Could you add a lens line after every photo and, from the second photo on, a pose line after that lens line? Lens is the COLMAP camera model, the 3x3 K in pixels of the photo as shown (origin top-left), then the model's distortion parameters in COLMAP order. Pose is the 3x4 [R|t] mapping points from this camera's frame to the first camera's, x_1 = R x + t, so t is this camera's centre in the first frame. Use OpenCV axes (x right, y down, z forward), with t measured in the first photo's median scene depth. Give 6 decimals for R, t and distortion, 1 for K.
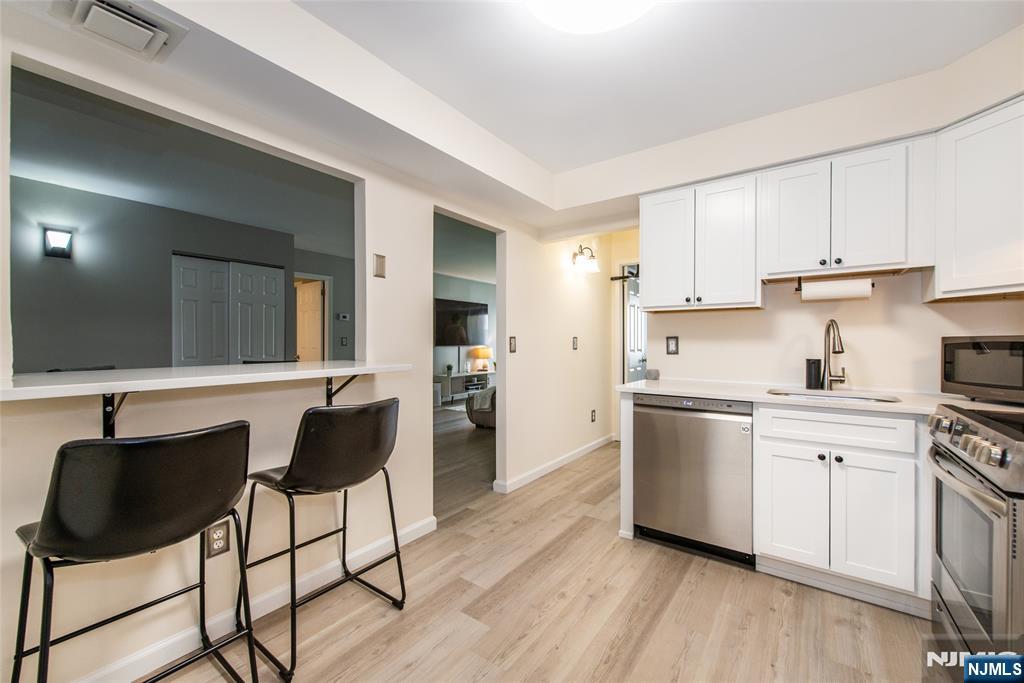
lens RADIAL K [[417.8, 0, 520.2], [0, 417.8, 344.6], [0, 0, 1]] dist [0.009685, -0.000302]
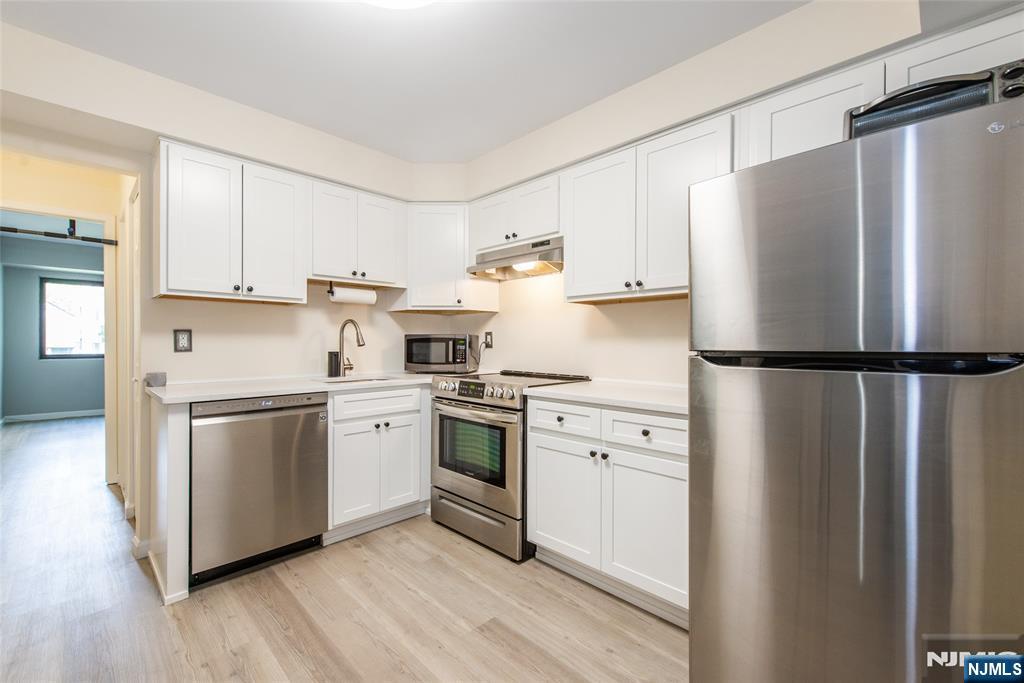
lens RADIAL K [[417.8, 0, 512.1], [0, 417.8, 342.8], [0, 0, 1]] dist [0.009685, -0.000302]
pose [[0.176632, -0.008222, 0.984243, -0.422180], [-0.000589, 0.999964, 0.008459, -0.001133], [-0.984277, -0.002074, 0.176621, 0.327221]]
